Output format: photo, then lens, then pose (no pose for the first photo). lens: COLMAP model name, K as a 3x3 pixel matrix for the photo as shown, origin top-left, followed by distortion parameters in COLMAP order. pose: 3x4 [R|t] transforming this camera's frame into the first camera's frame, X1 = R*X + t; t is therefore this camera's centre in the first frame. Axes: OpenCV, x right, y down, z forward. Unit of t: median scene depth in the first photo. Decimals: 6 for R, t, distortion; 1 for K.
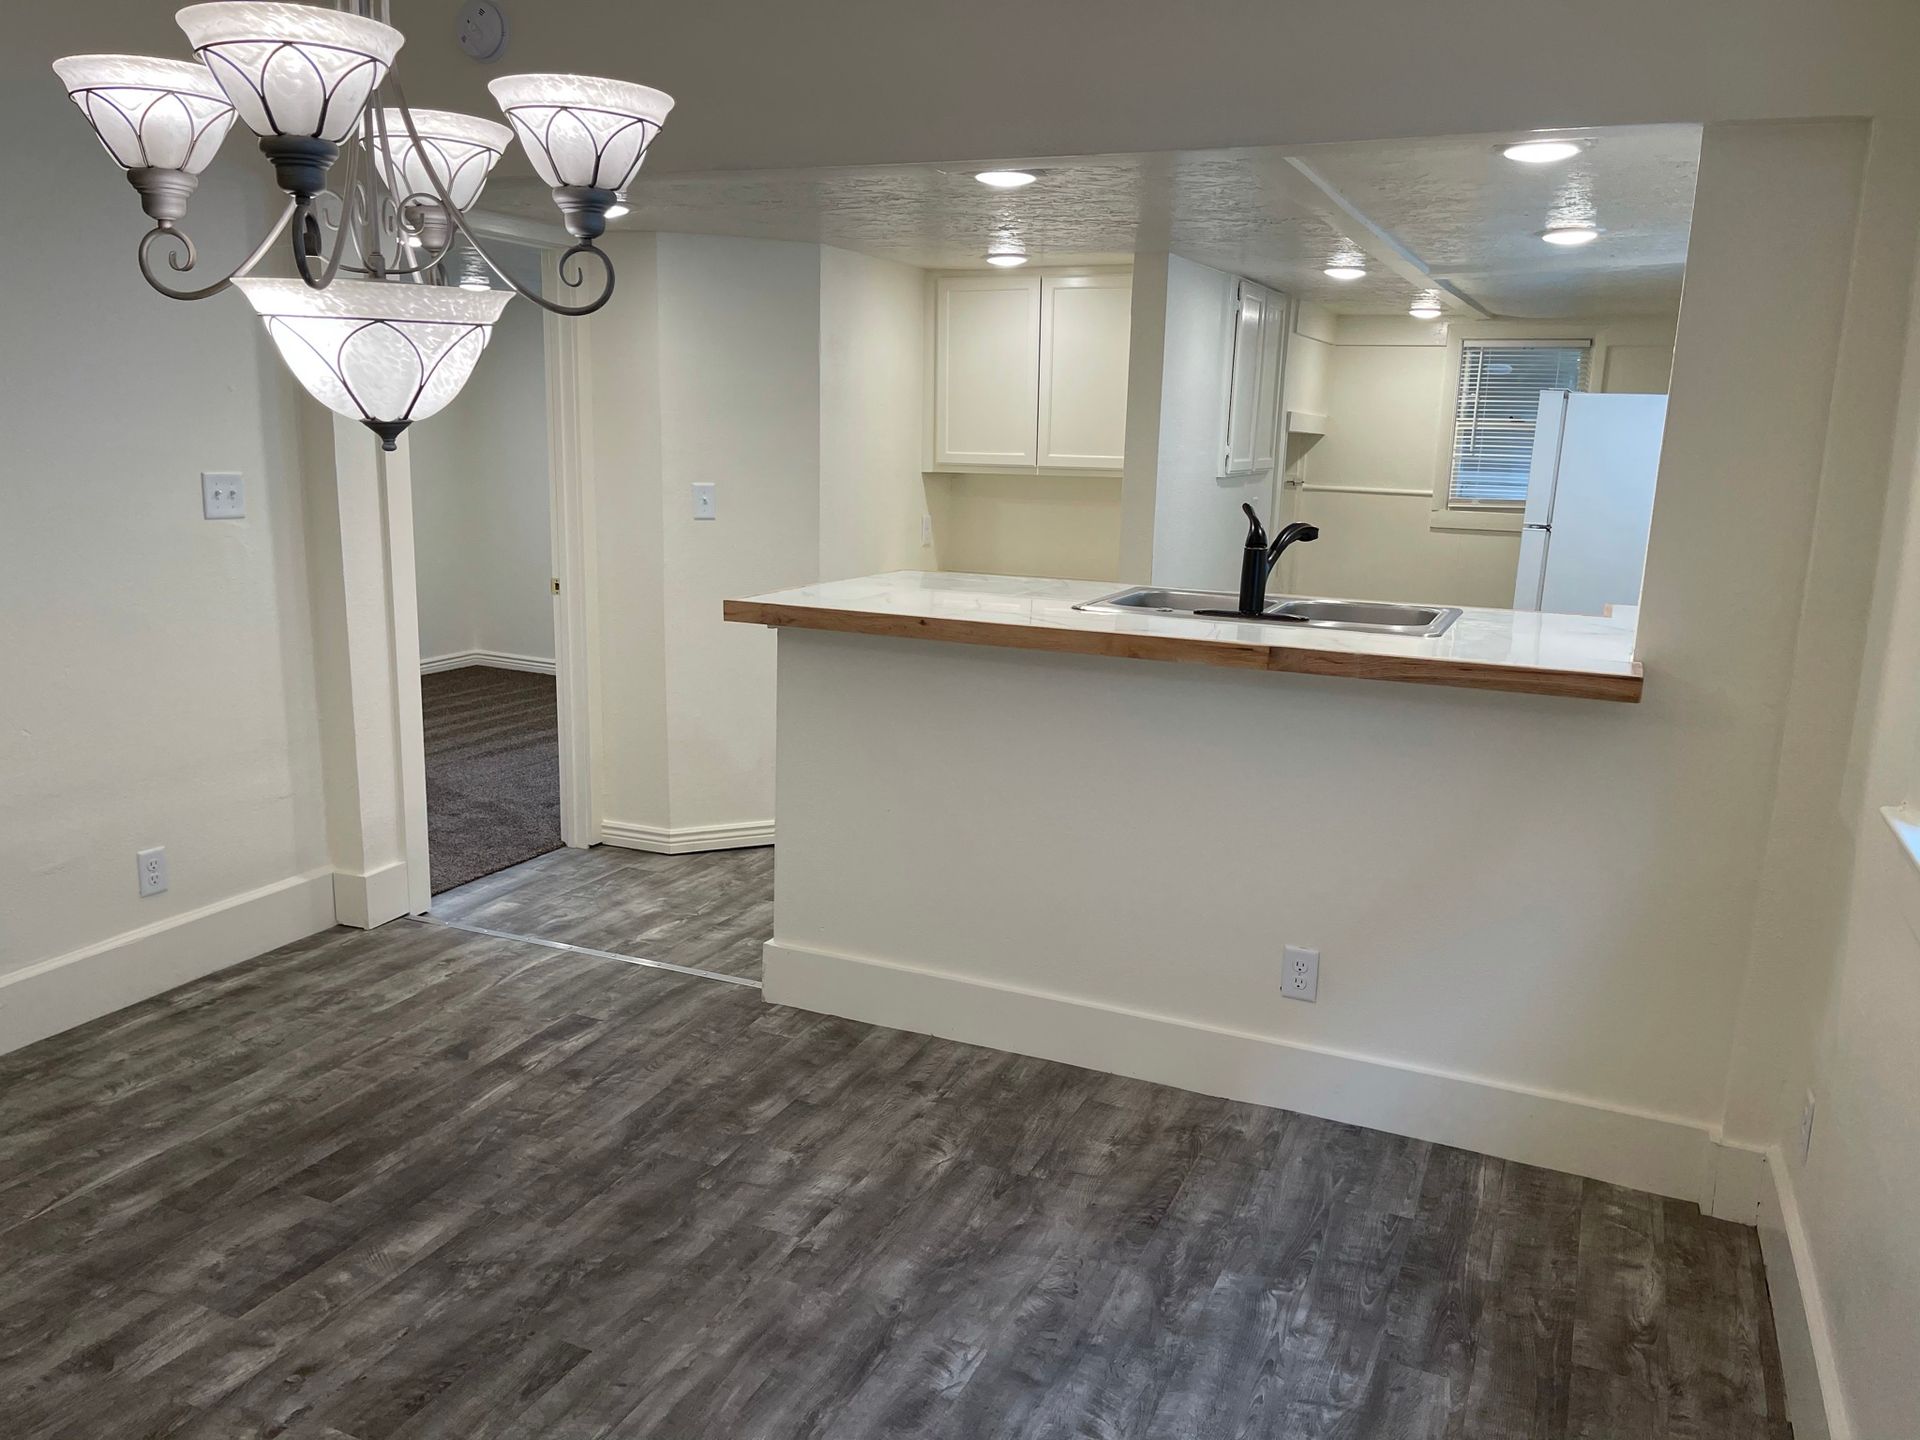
lens RADIAL K [[1480.1, 0, 961.9], [0, 1480.1, 755.1], [0, 0, 1]] dist [0.003401, -0.007499]
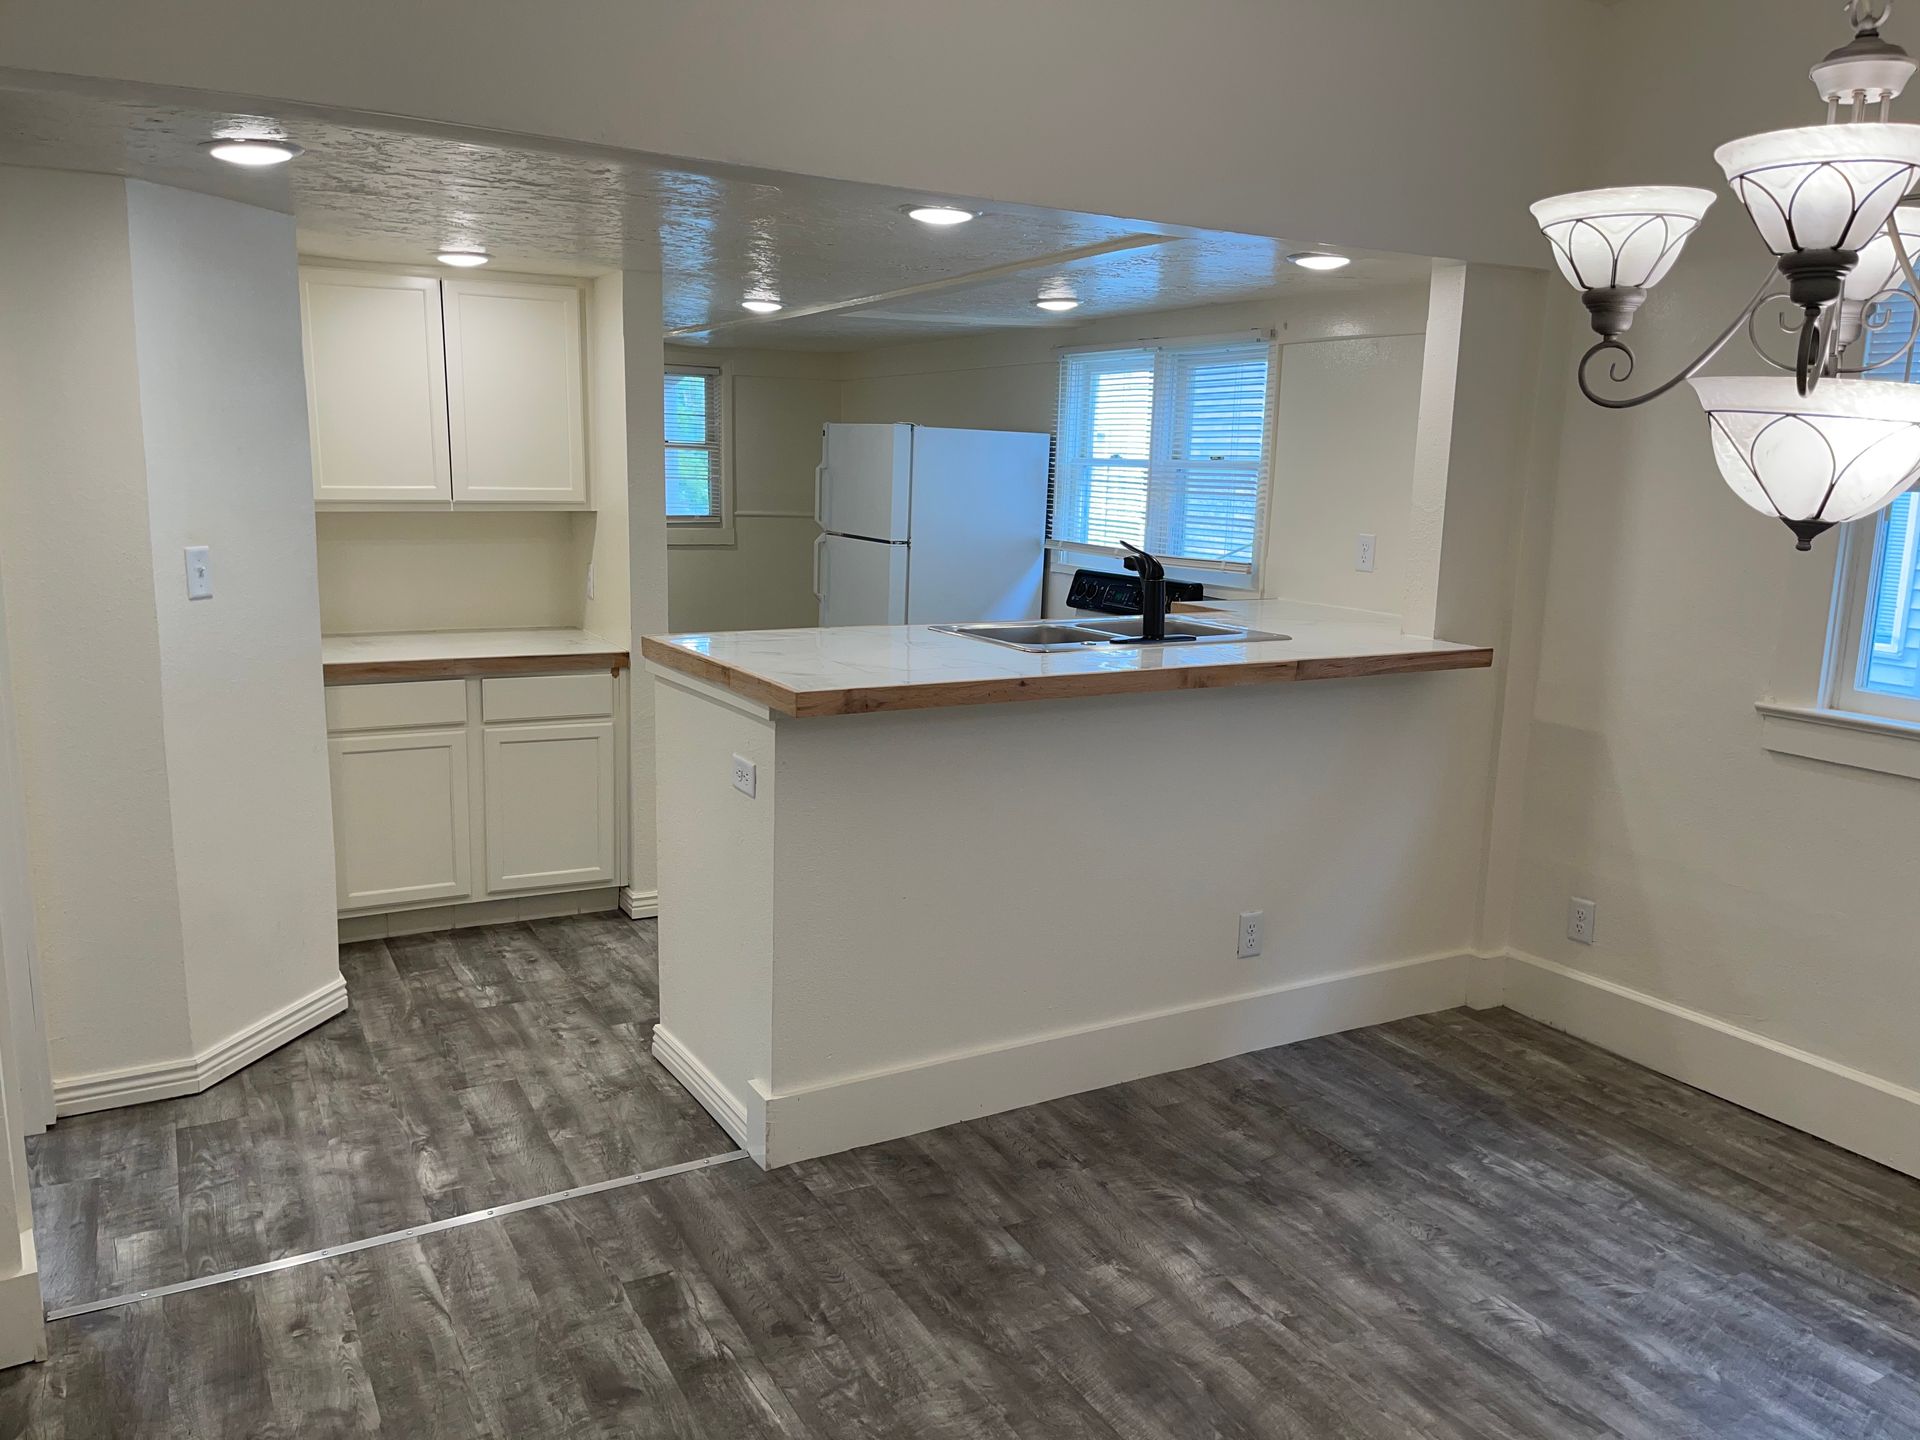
lens RADIAL K [[1471.0, 0, 960.0], [0, 1471.0, 720.0], [0, 0, 1]] dist [0.004333, 0.001280]
pose [[0.594694, -0.165605, 0.786711, -0.809653], [0.178878, 0.981281, 0.071344, -0.146966], [-0.783800, 0.098298, 0.613185, 0.445464]]
